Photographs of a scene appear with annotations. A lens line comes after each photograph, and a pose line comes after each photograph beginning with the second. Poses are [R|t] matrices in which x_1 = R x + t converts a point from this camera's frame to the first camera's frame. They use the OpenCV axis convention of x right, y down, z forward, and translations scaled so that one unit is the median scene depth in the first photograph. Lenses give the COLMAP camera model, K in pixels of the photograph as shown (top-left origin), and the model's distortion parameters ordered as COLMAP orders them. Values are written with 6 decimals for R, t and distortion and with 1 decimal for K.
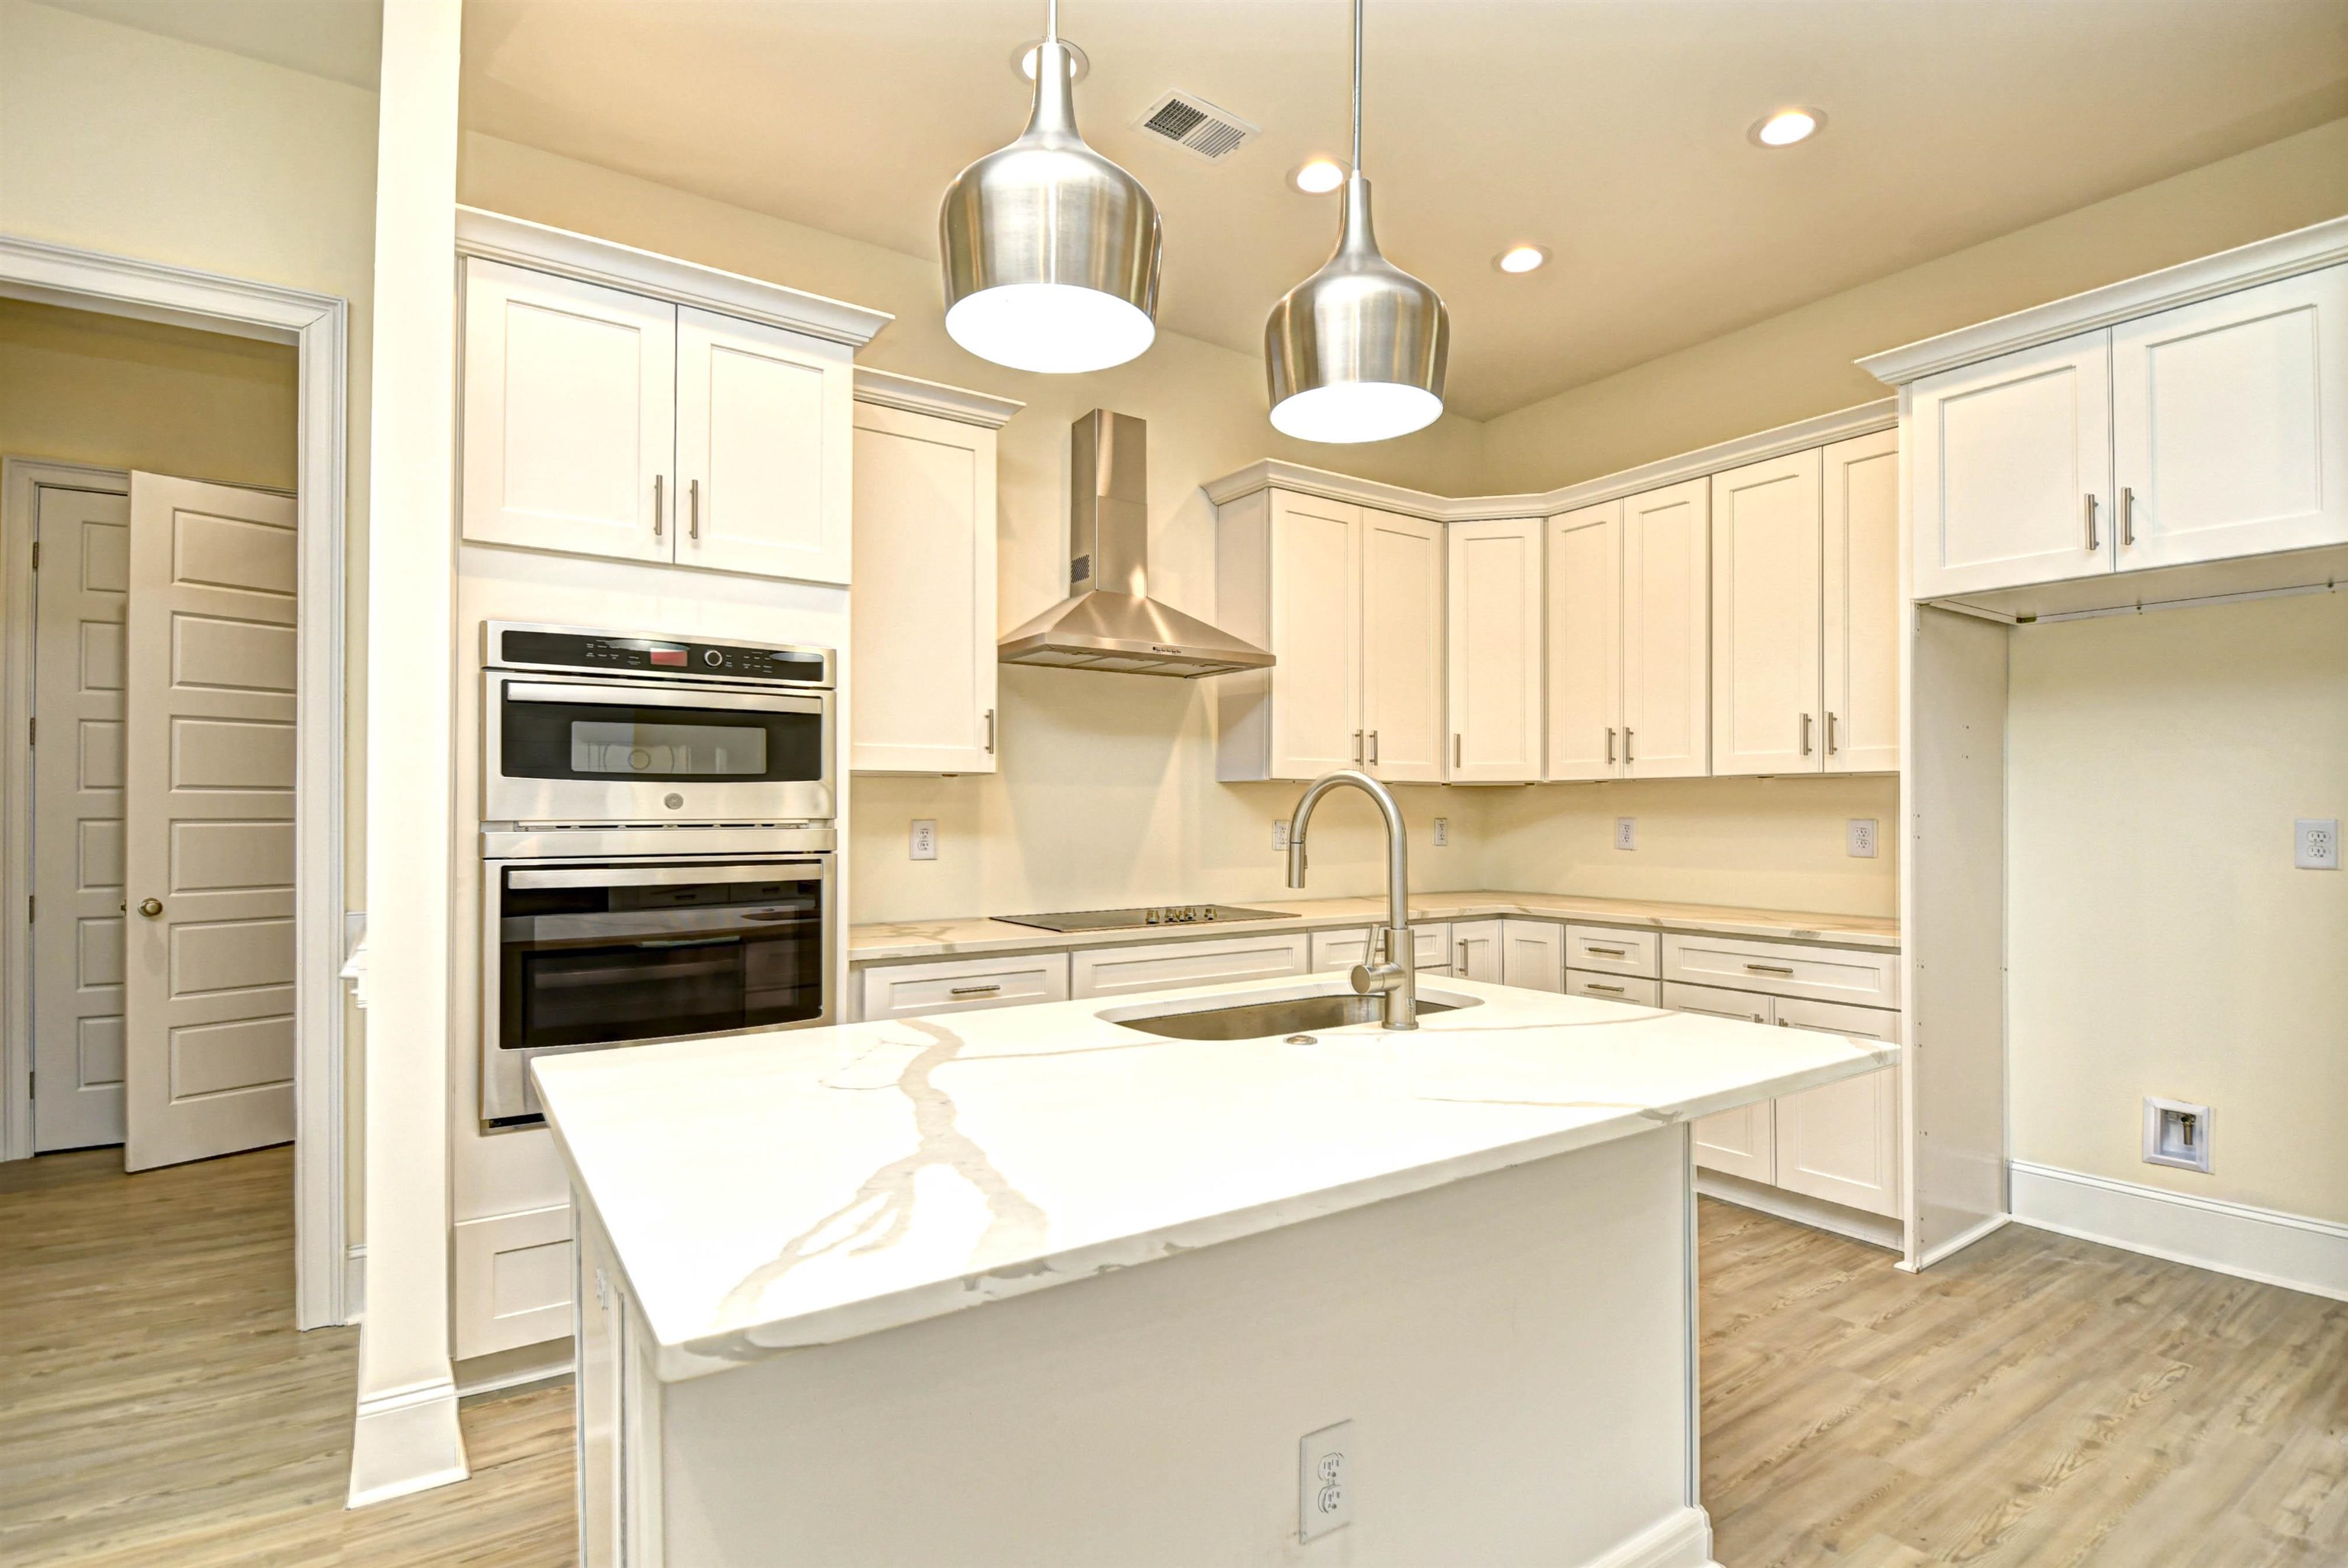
lens RADIAL K [[1116.1, 0, 1174.0], [0, 1116.1, 784.0], [0, 0, 1]] dist [0.014947, -0.000117]
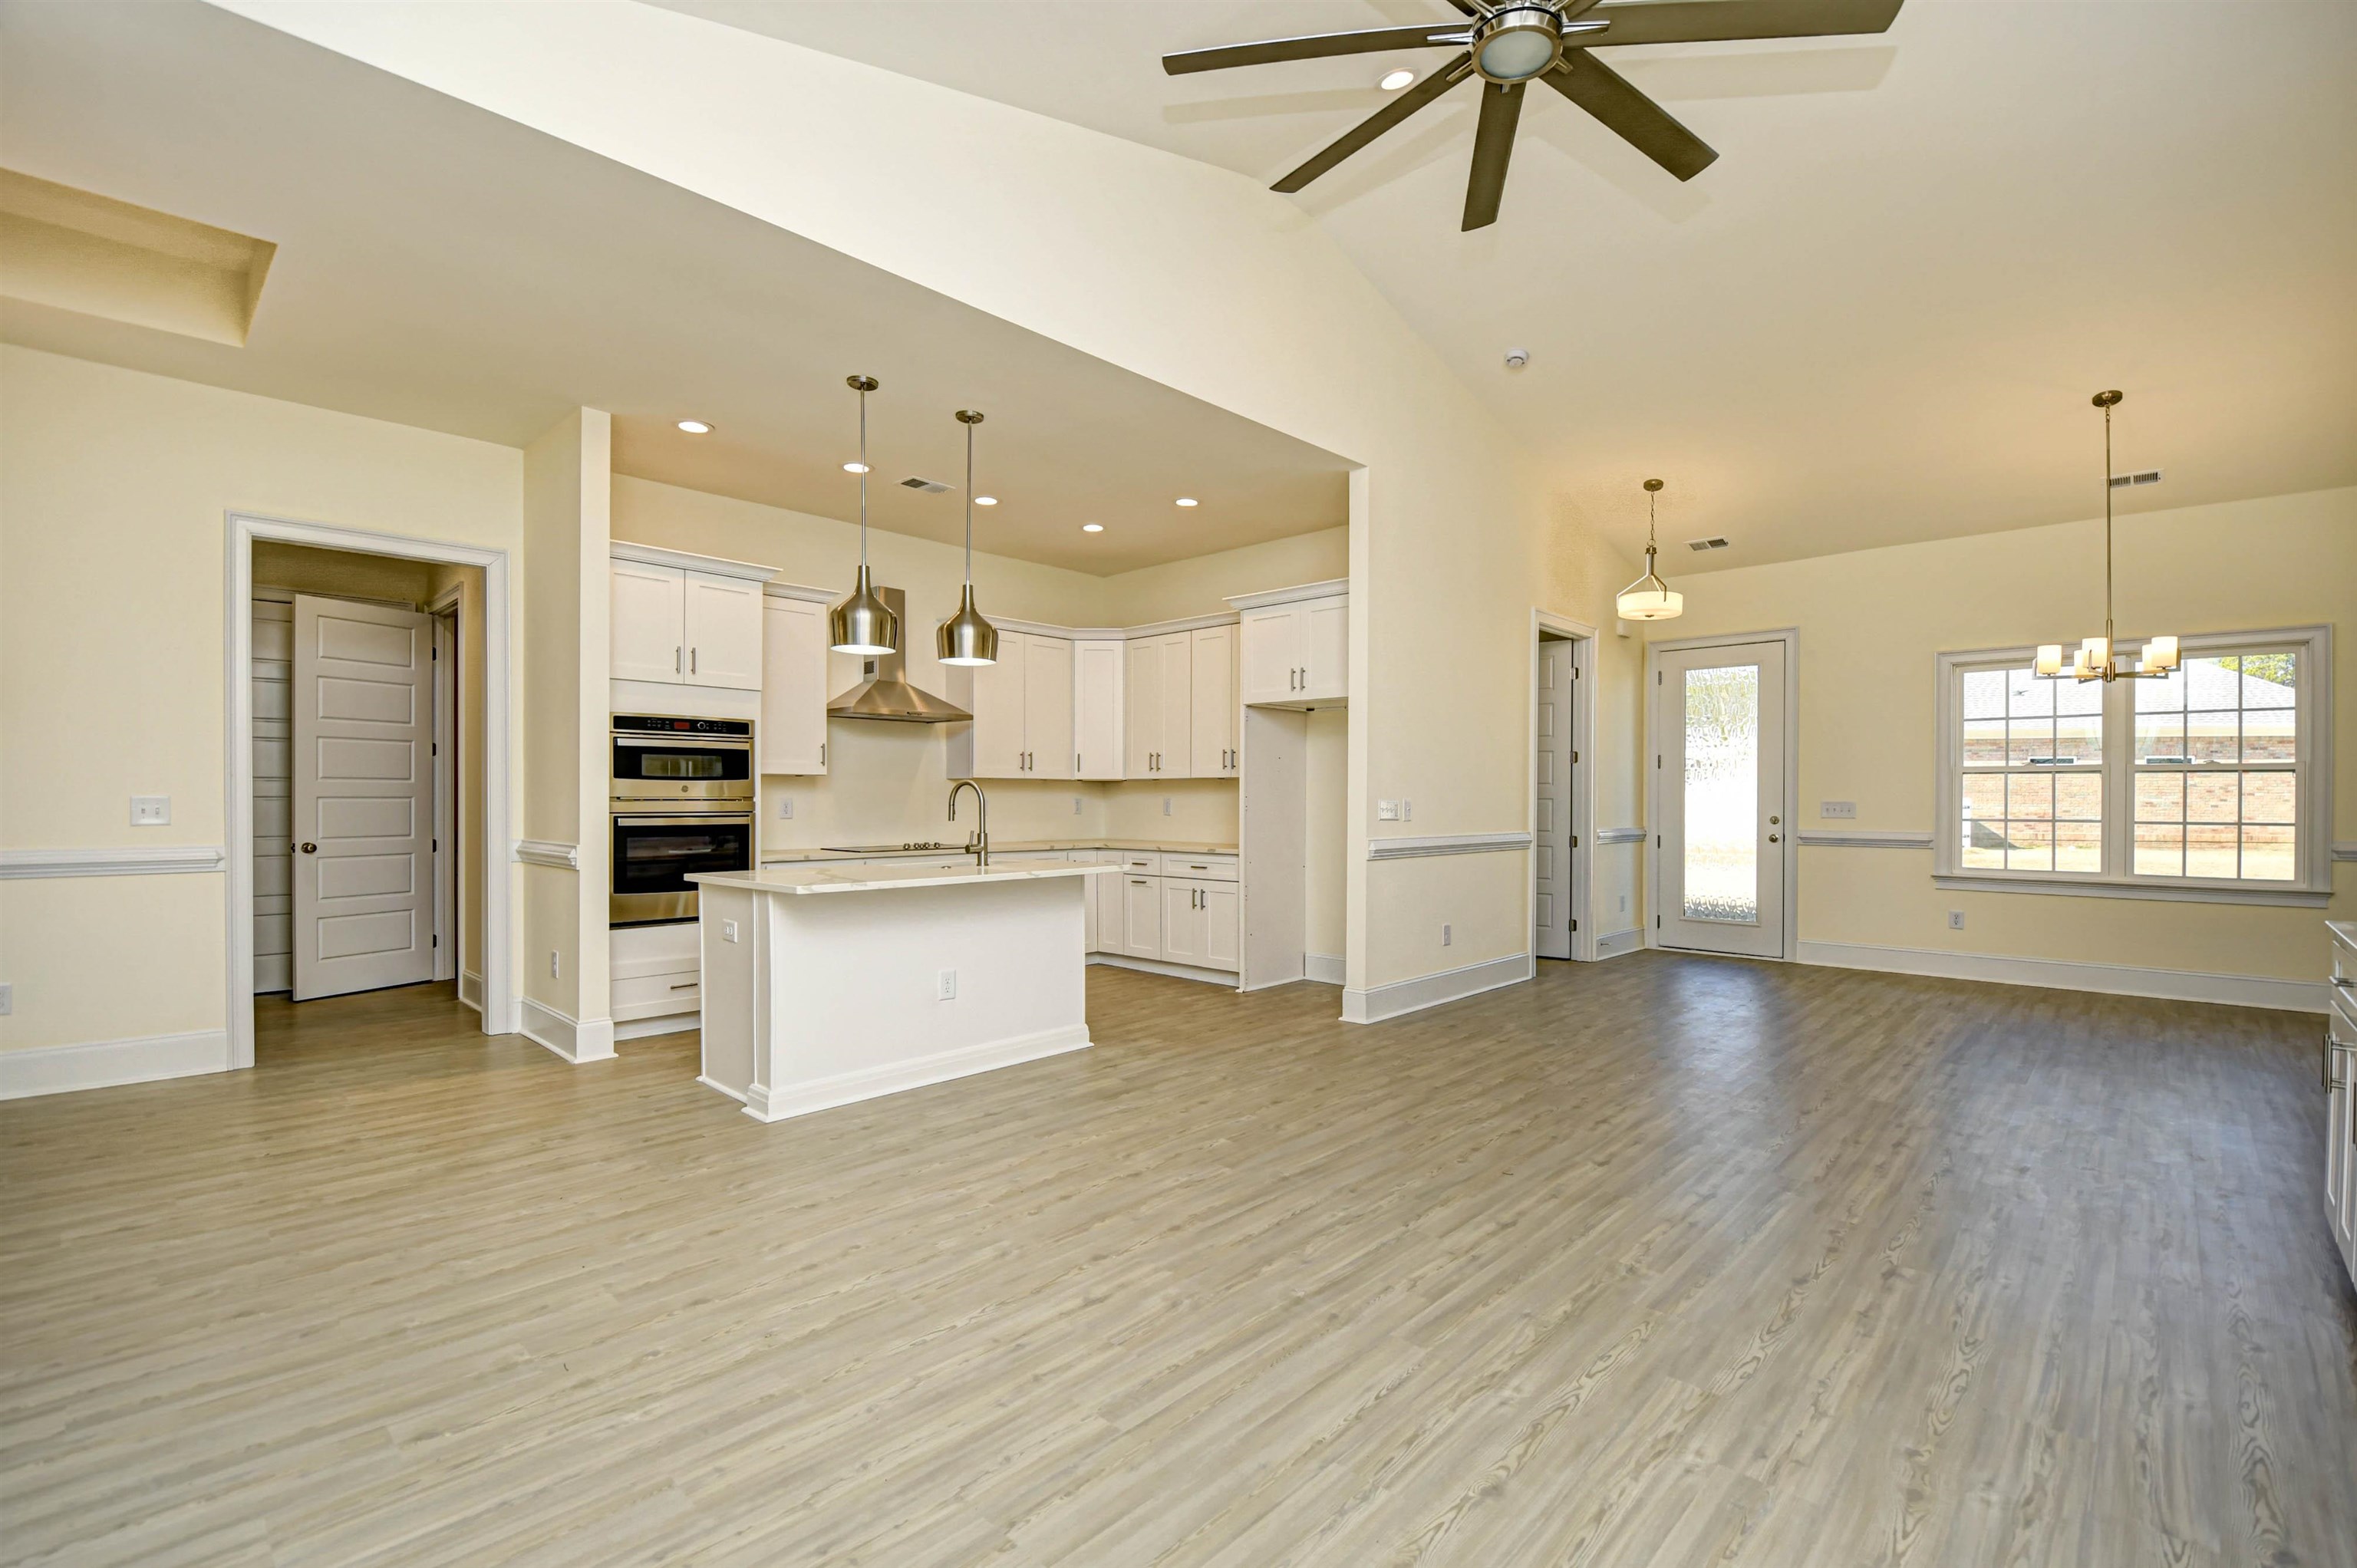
lens RADIAL K [[1048.1, 0, 1204.8], [0, 1048.1, 793.0], [0, 0, 1]] dist [0.013135, -0.015835]
pose [[0.974361, 0.004651, 0.224941, 0.088399], [-0.009746, 0.999720, 0.021548, -0.026485], [-0.224778, -0.023188, 0.974134, -1.084892]]
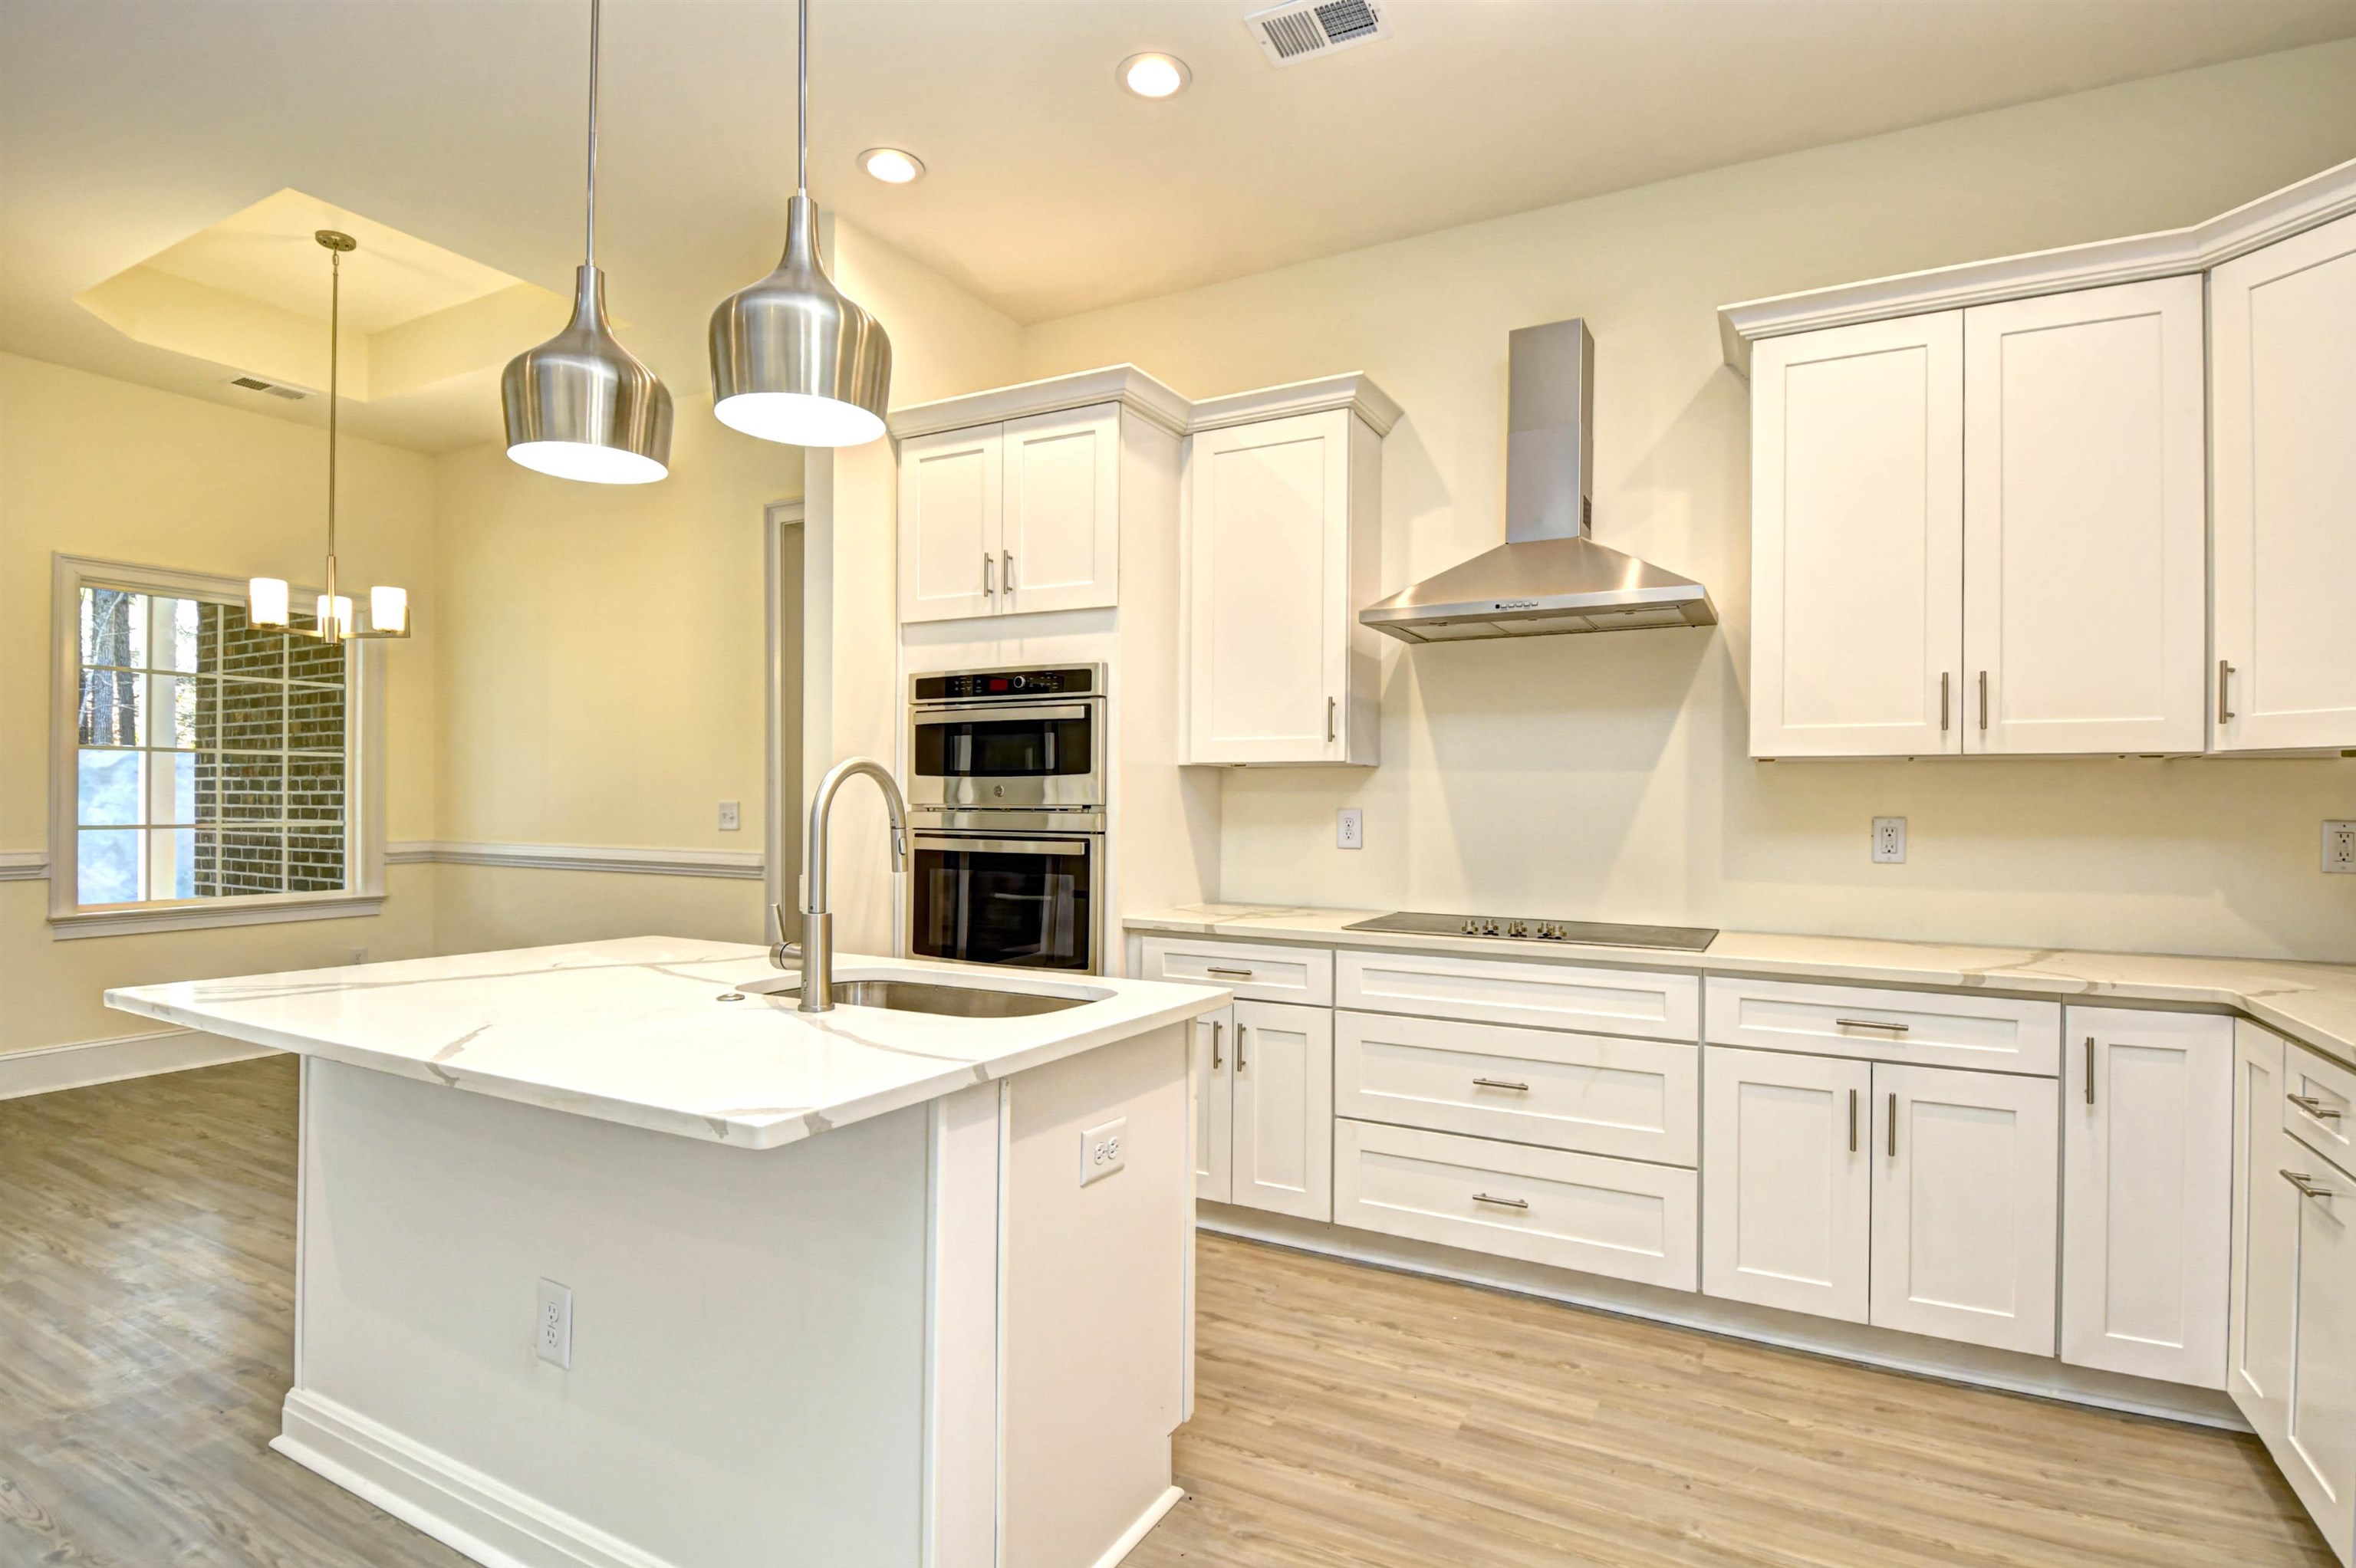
lens RADIAL K [[1141.8, 0, 1191.2], [0, 1141.8, 805.0], [0, 0, 1]] dist [0.017312, -0.023285]
pose [[0.463489, 0.008400, -0.886063, 0.735561], [0.013206, 0.999779, 0.016386, 0.010756], [0.886004, -0.019297, 0.463275, 0.463309]]
